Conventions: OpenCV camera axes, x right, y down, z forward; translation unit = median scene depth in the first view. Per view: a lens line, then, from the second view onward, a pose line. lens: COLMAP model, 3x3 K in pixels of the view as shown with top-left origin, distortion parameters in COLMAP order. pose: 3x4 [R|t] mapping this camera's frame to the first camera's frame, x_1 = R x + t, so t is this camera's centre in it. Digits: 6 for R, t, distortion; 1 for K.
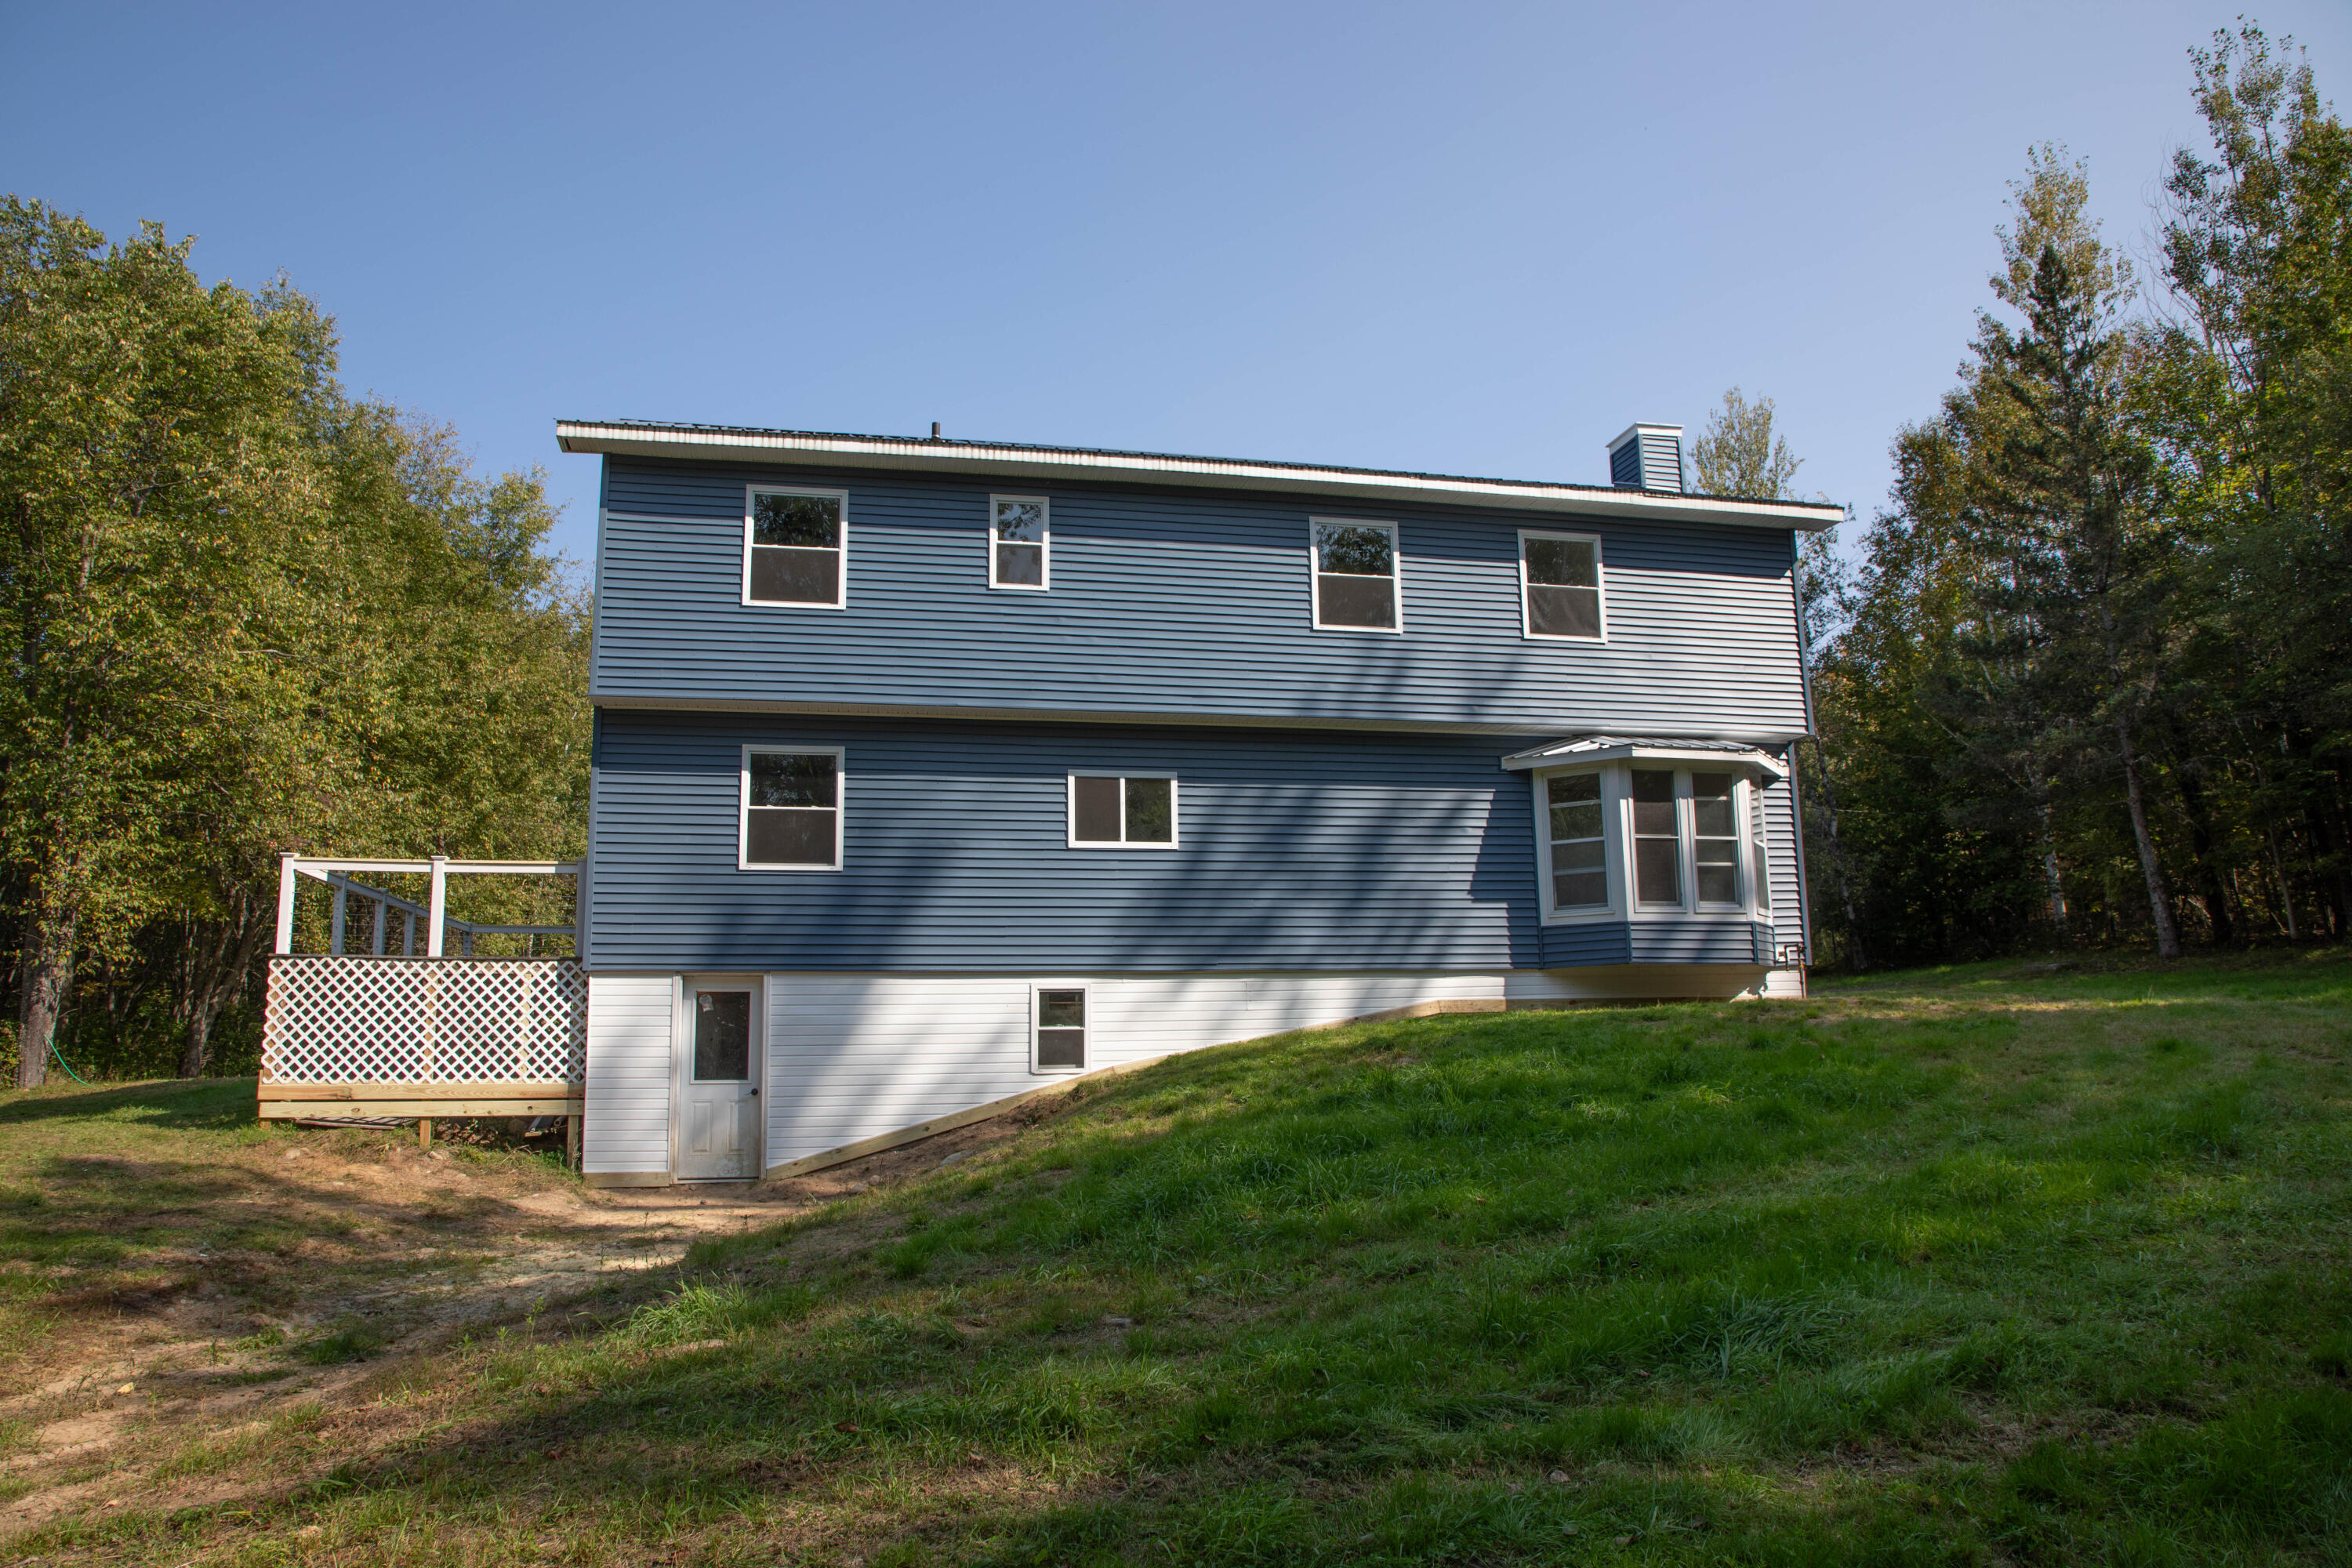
lens RADIAL K [[1655.4, 0, 1189.5], [0, 1655.4, 762.3], [0, 0, 1]] dist [-0.039047, -0.001246]
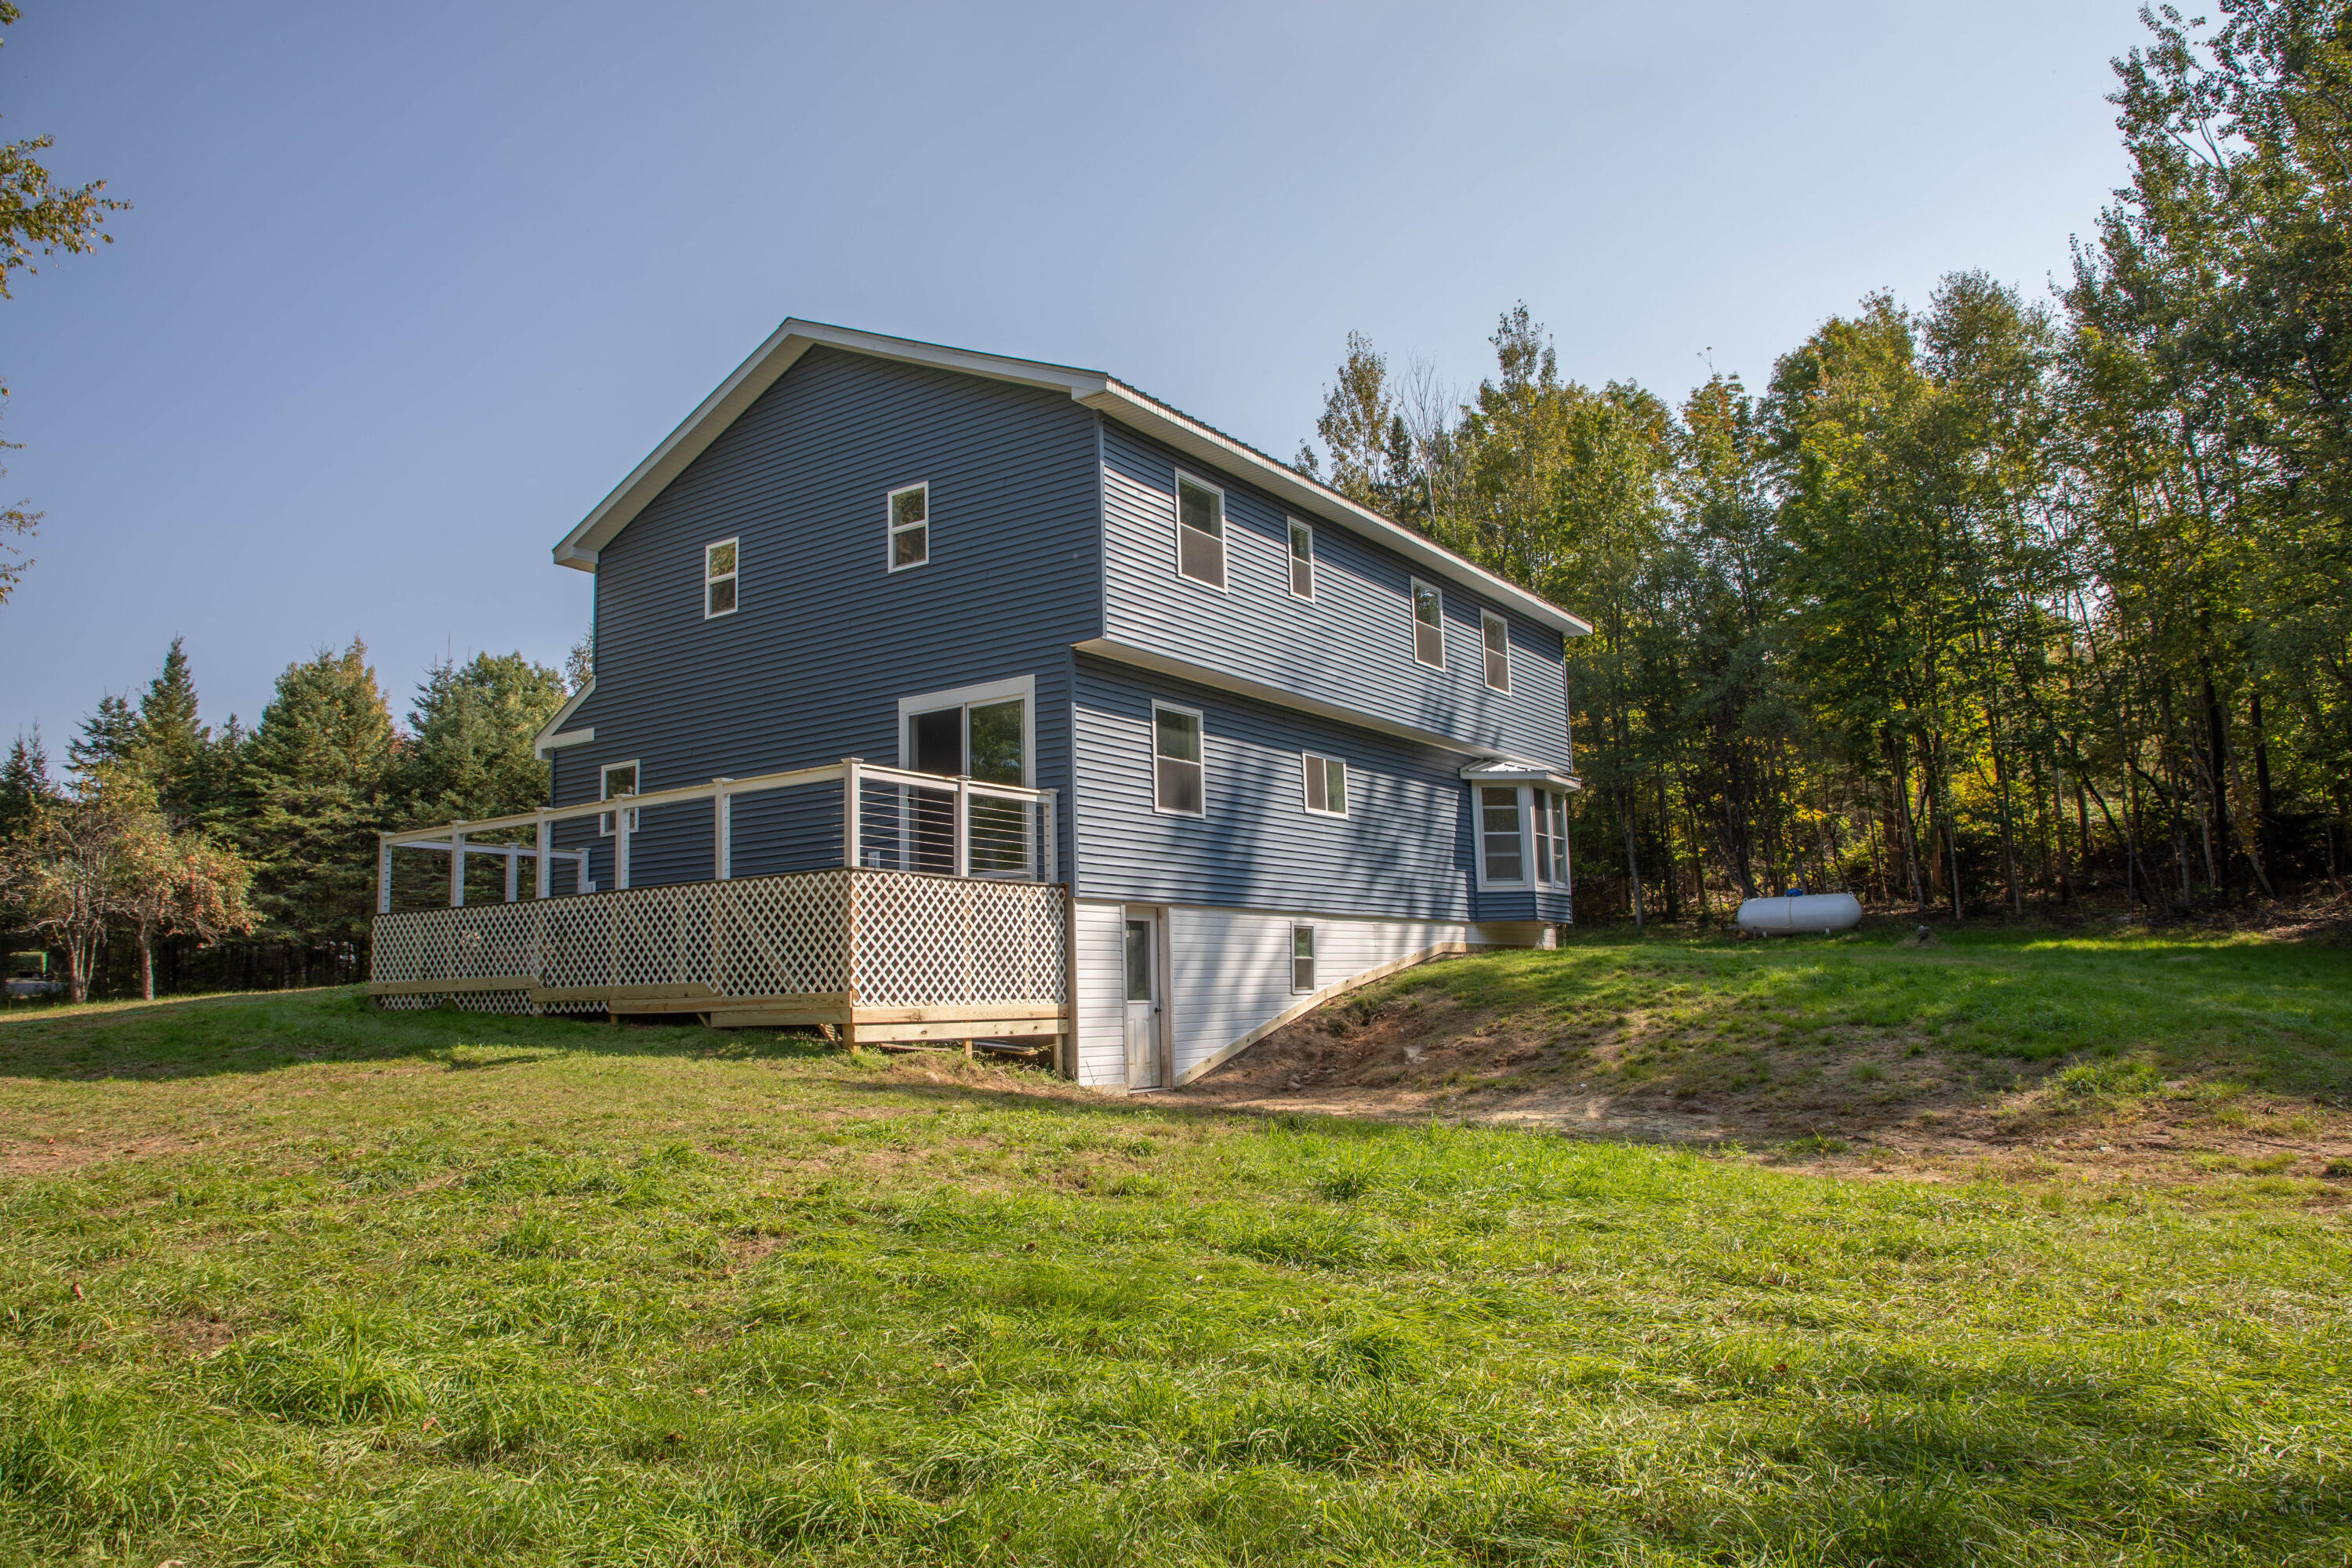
lens RADIAL K [[1655.4, 0, 1189.5], [0, 1655.4, 762.3], [0, 0, 1]] dist [-0.039047, -0.001246]
pose [[0.703260, 0.099038, 0.704001, -1.028421], [-0.118614, 0.992715, -0.021165, 0.051822], [-0.700968, -0.068620, 0.709884, 0.190004]]
